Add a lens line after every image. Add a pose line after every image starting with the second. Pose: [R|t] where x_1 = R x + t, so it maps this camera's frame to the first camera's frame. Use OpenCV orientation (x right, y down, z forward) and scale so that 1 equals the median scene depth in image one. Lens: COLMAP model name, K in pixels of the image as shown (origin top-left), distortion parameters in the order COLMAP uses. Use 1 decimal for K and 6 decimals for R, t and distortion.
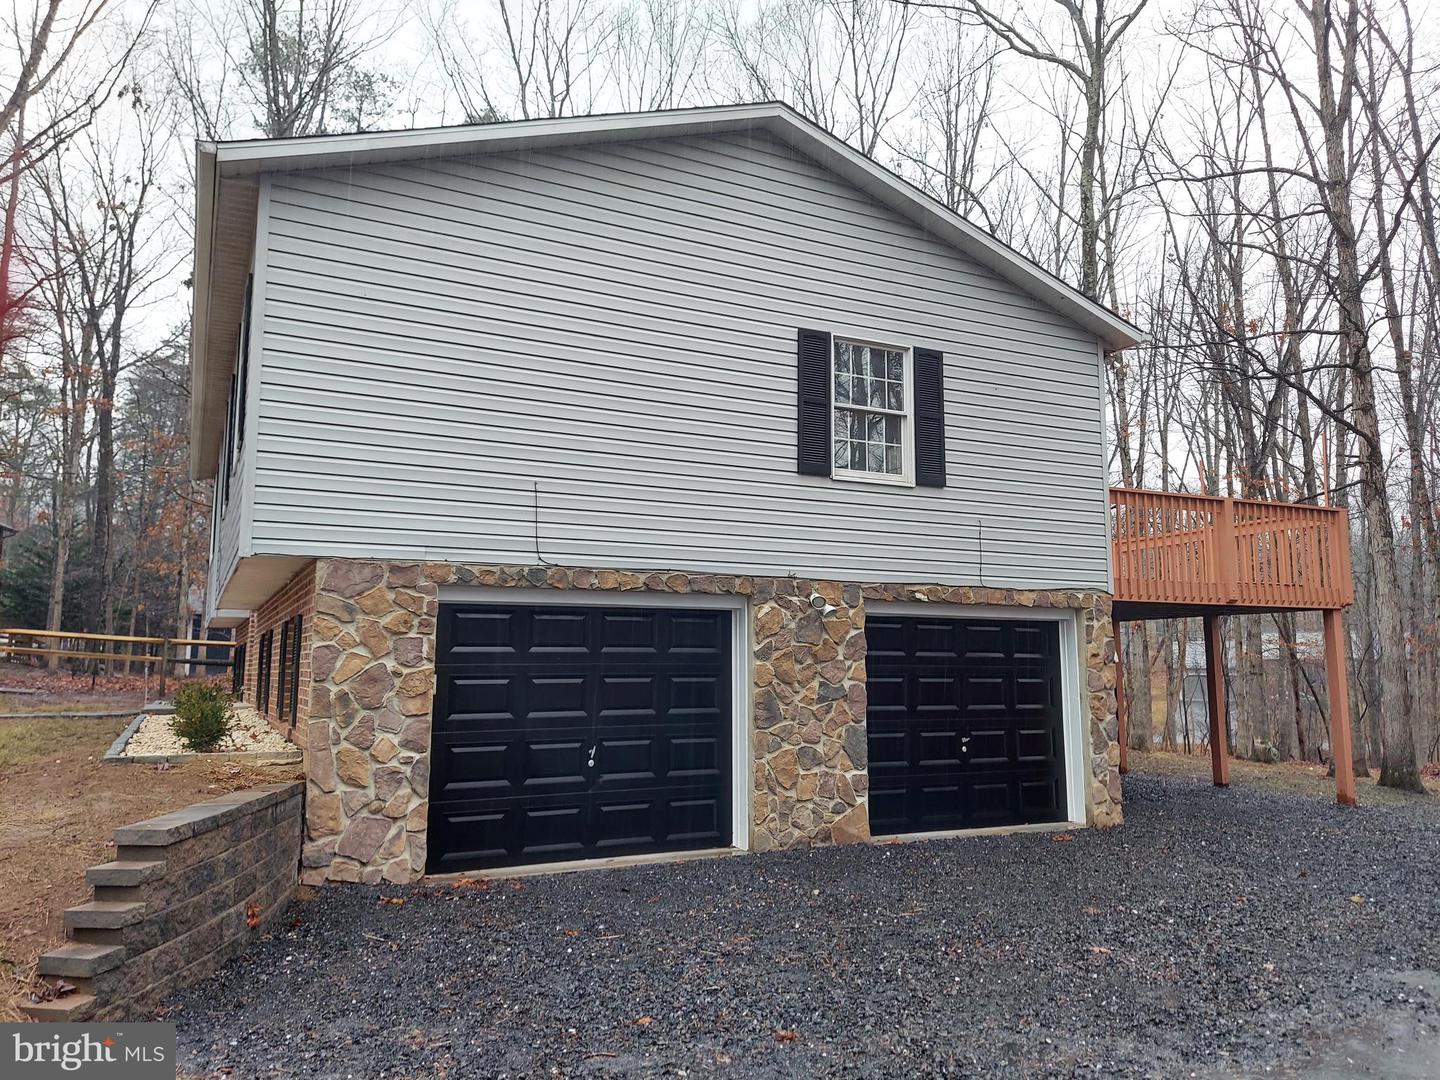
lens RADIAL K [[1038.6, 0, 725.3], [0, 1038.6, 528.5], [0, 0, 1]] dist [0.098175, -0.081710]
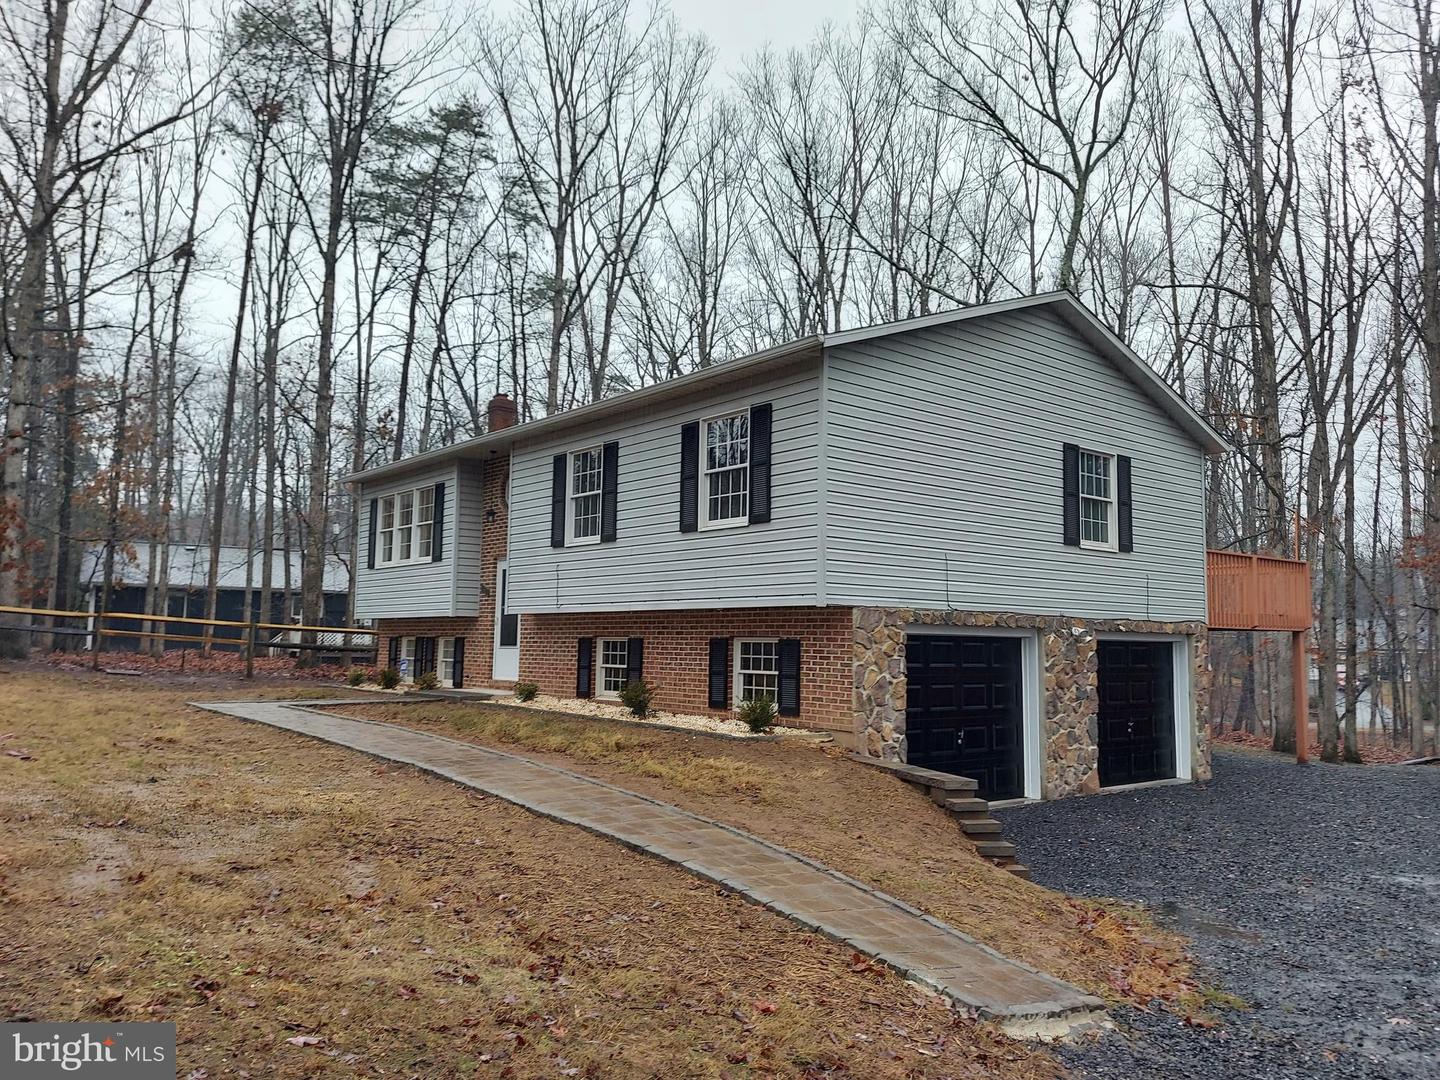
lens RADIAL K [[1087.9, 0, 710.2], [0, 1087.9, 542.2], [0, 0, 1]] dist [-0.015645, -0.005010]
pose [[0.977635, 0.035501, 0.207292, -0.728303], [-0.043771, 0.998413, 0.035446, -0.087856], [-0.205704, -0.043726, 0.977637, -0.380262]]
